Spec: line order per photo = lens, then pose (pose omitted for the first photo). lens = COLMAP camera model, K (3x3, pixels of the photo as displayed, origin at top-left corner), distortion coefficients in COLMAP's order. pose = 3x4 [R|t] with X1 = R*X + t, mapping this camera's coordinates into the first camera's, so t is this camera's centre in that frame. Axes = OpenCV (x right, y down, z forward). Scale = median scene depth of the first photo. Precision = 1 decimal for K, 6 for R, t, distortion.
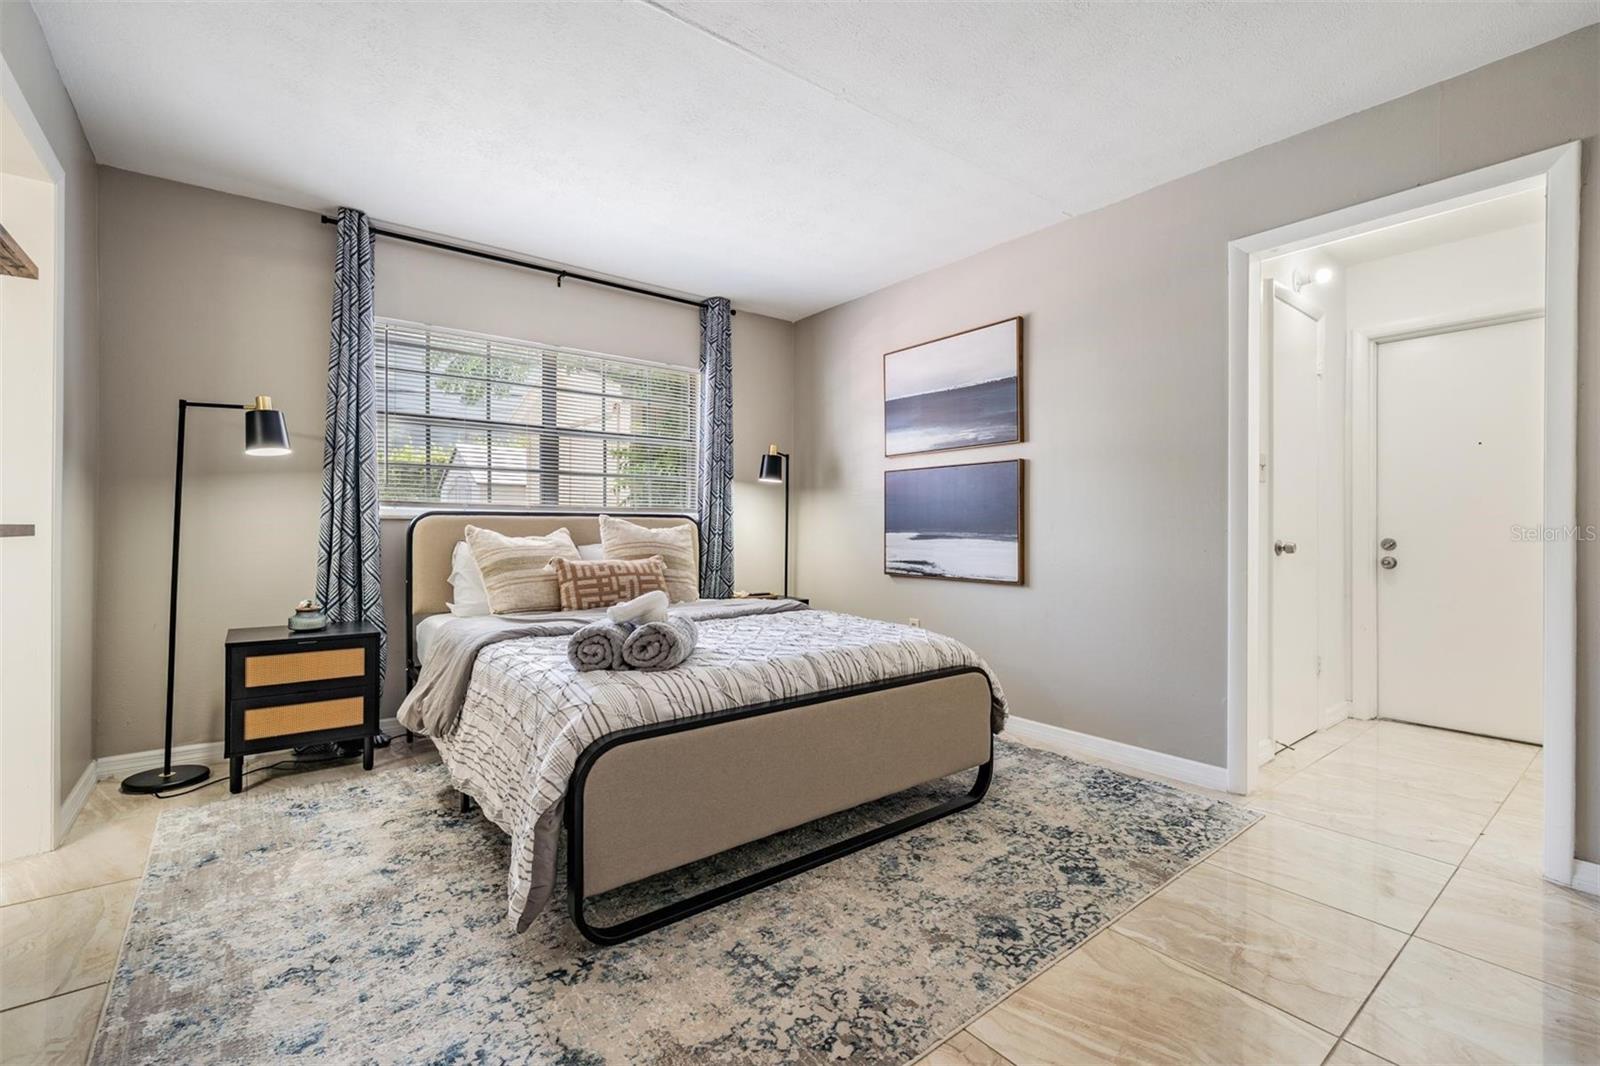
lens RADIAL K [[718.6, 0, 793.4], [0, 718.6, 522.9], [0, 0, 1]] dist [0.003959, 0.000085]
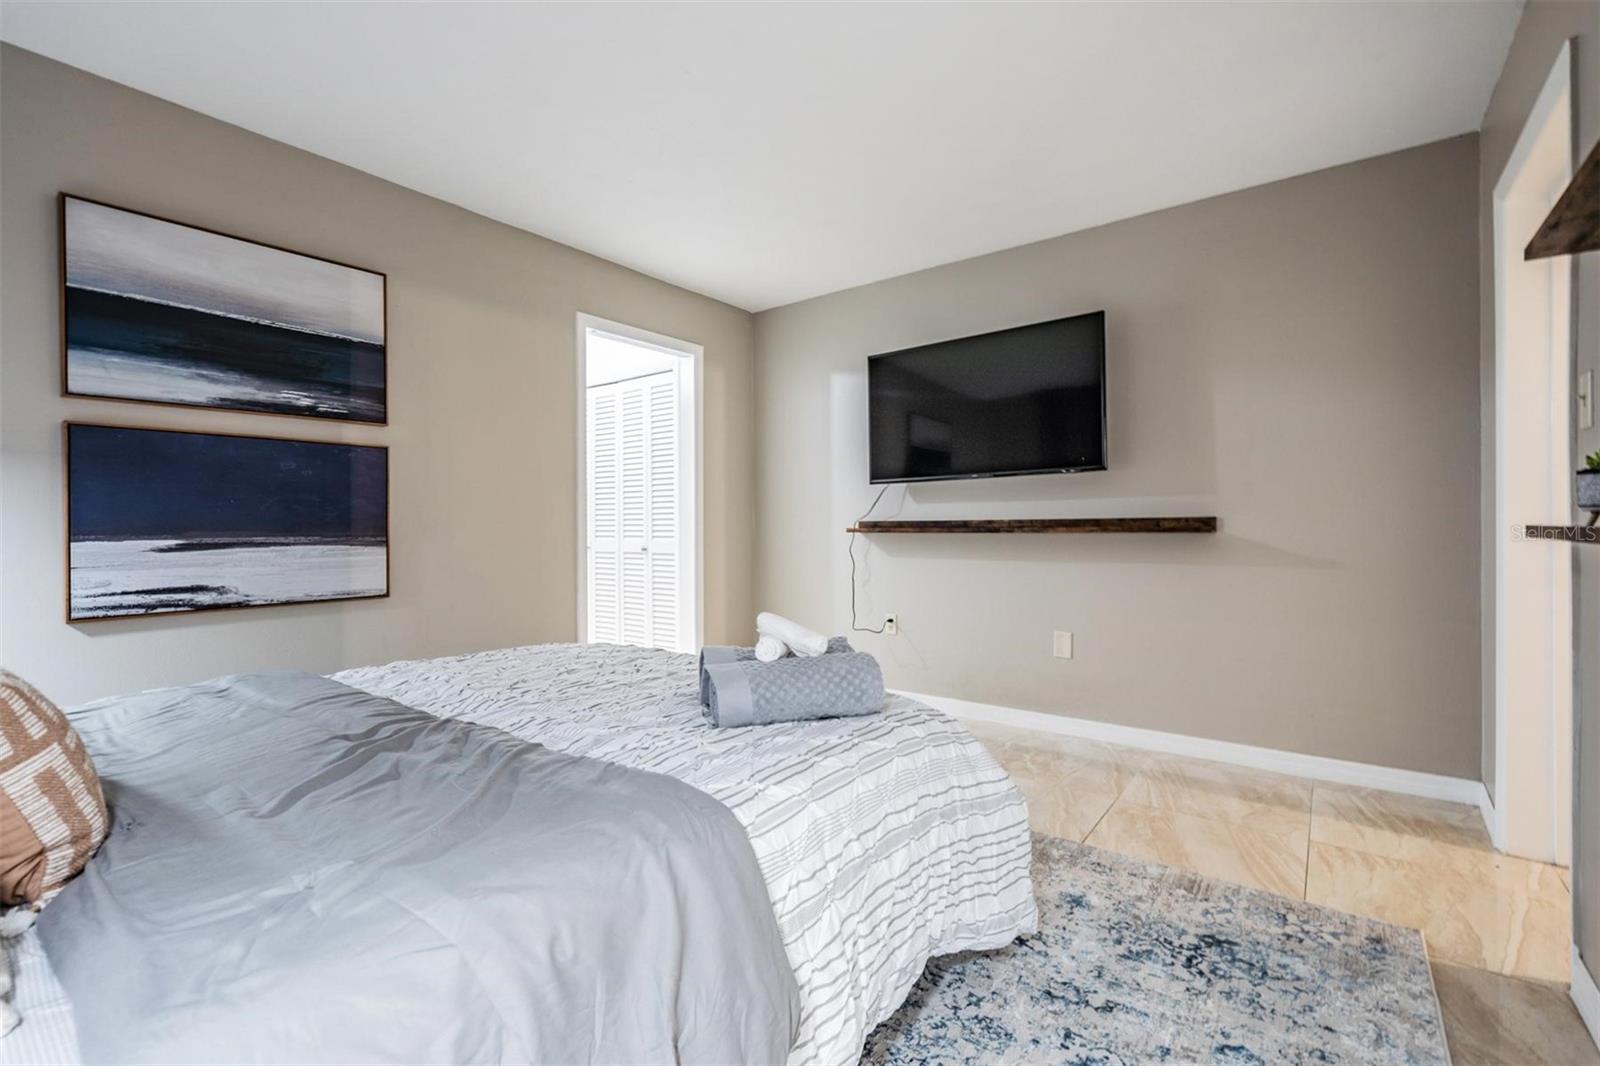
lens RADIAL K [[718.6, 0, 793.4], [0, 718.6, 522.9], [0, 0, 1]] dist [0.003959, 0.000085]
pose [[-0.278448, 0.001228, 0.960450, -0.569903], [-0.000774, 0.999999, -0.001503, 0.000647], [-0.960451, -0.001162, -0.278447, 0.726067]]
